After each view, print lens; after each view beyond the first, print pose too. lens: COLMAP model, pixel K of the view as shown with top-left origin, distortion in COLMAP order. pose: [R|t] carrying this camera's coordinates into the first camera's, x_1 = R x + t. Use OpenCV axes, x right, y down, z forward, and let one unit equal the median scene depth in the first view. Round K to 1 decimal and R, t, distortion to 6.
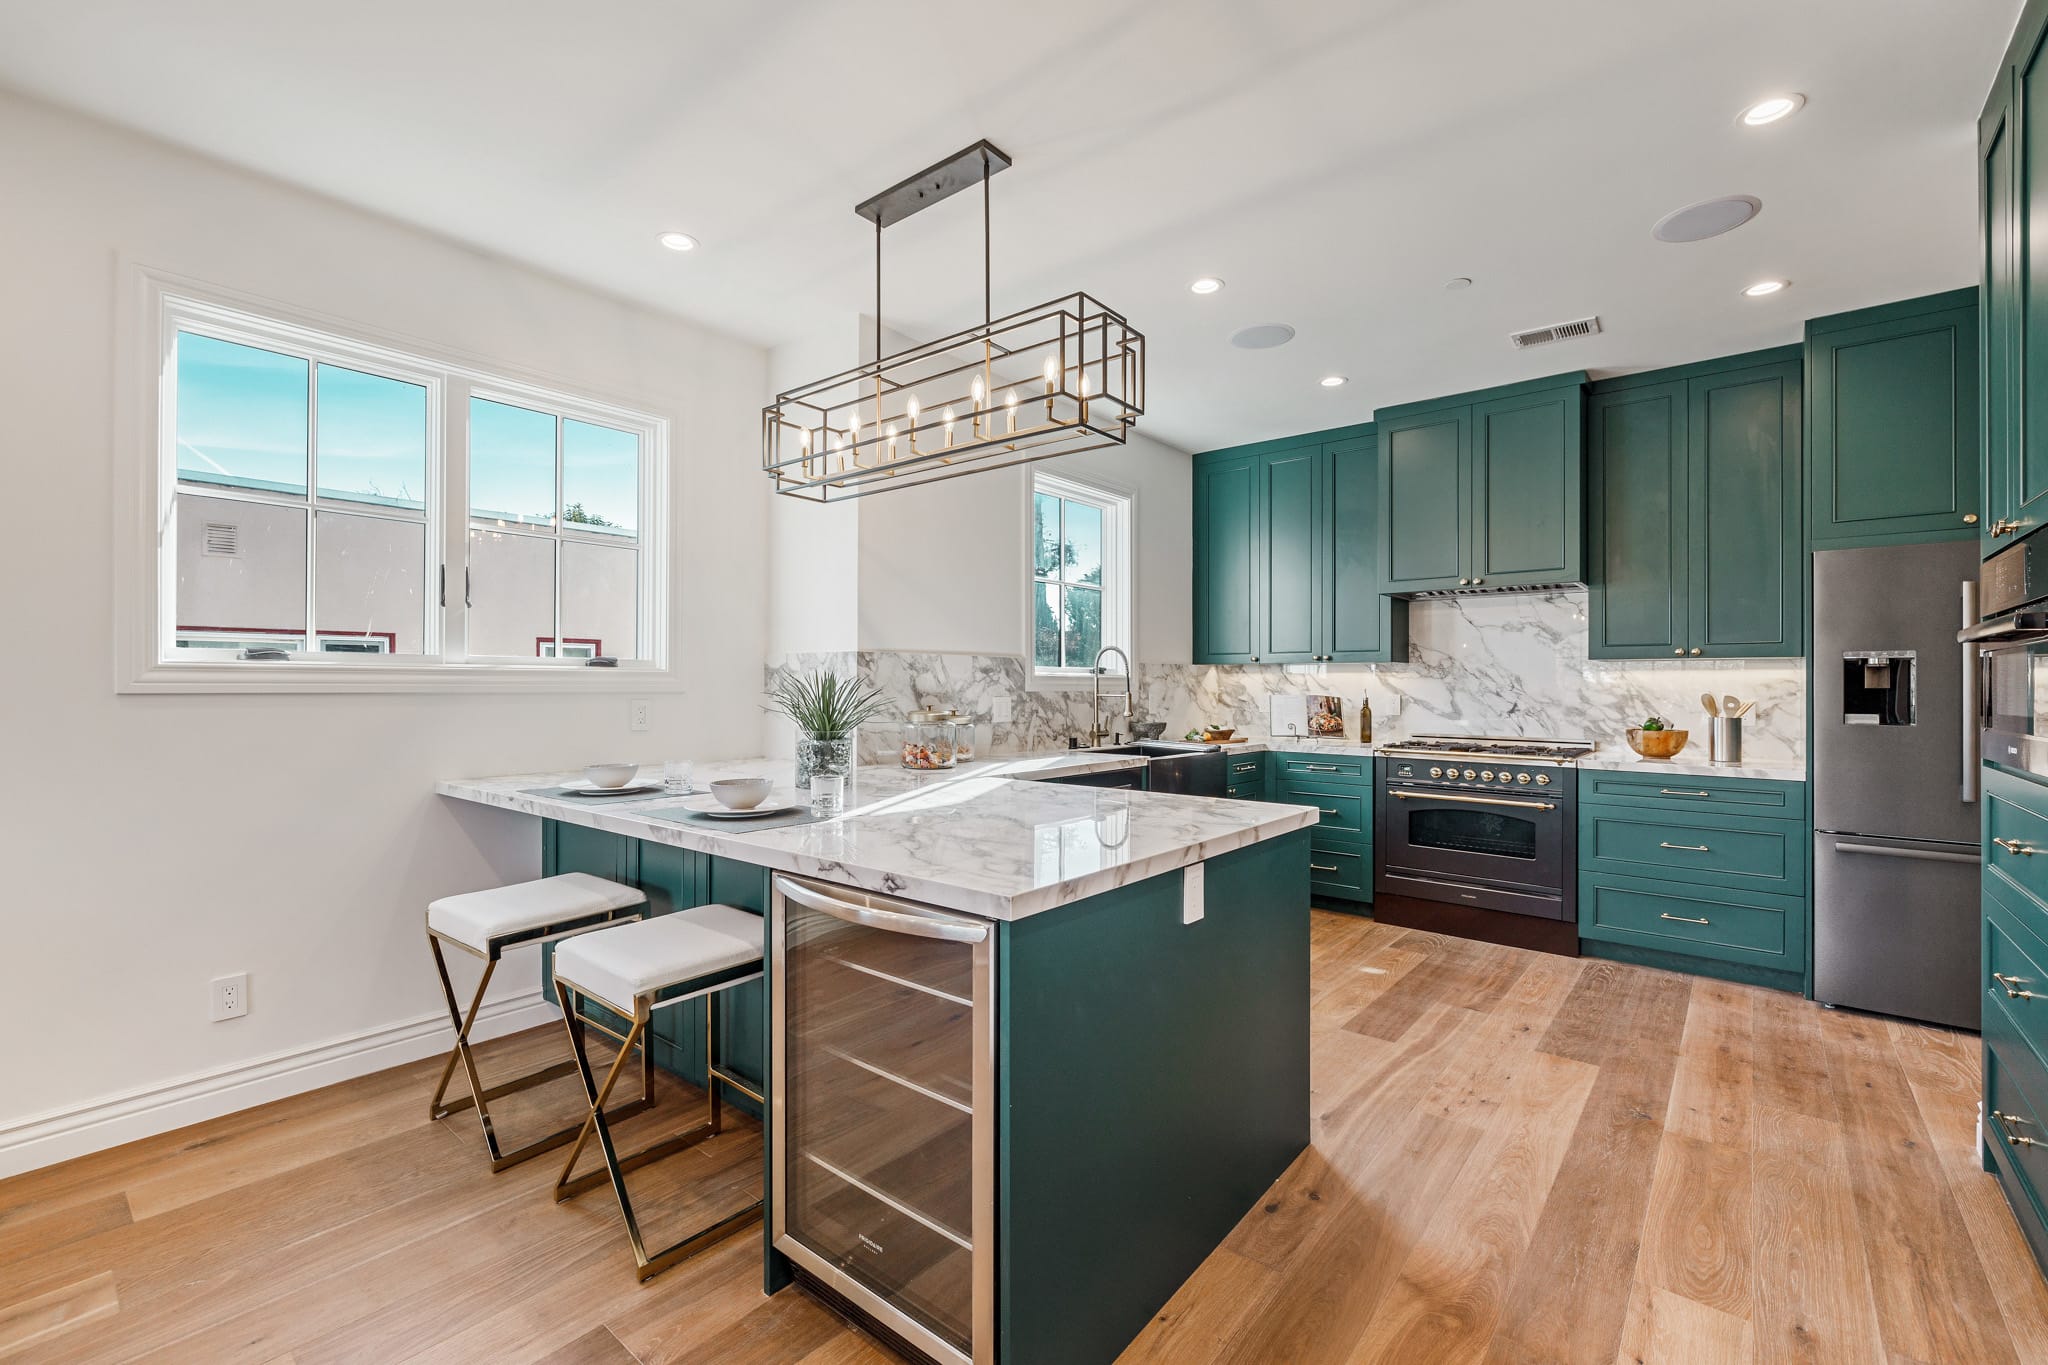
lens RADIAL K [[907.9, 0, 990.7], [0, 907.9, 667.6], [0, 0, 1]] dist [-0.000393, -0.000596]
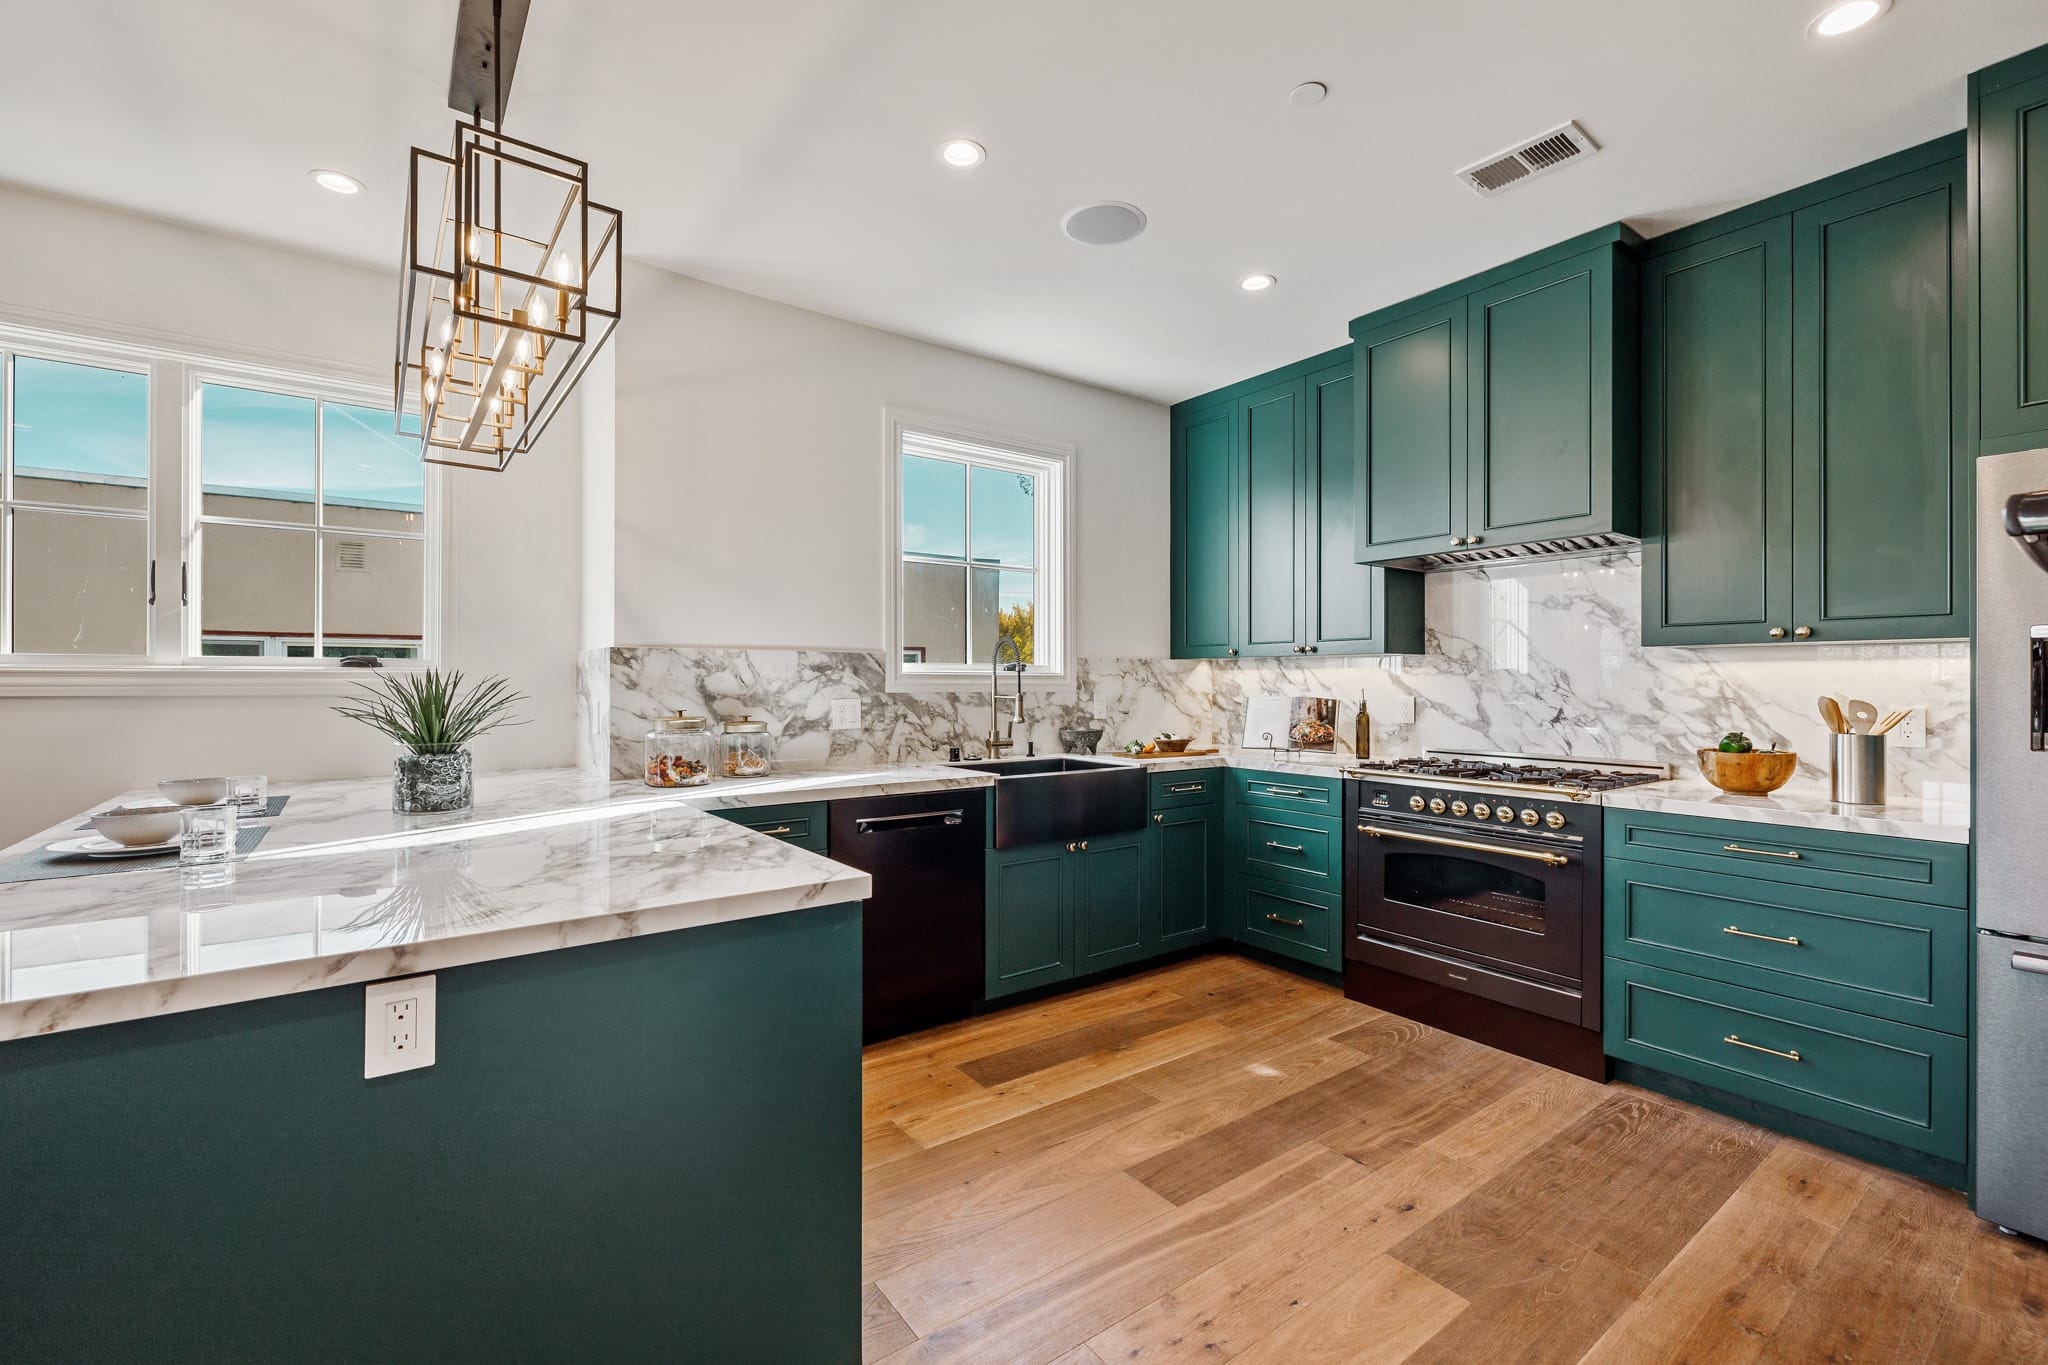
lens RADIAL K [[890.4, 0, 993.9], [0, 890.4, 669.1], [0, 0, 1]] dist [-0.000106, -0.000406]
pose [[0.971089, -0.005756, -0.238647, 0.350100], [0.006734, 0.999972, 0.003284, 0.002586], [0.238622, -0.004796, 0.971101, 0.233610]]
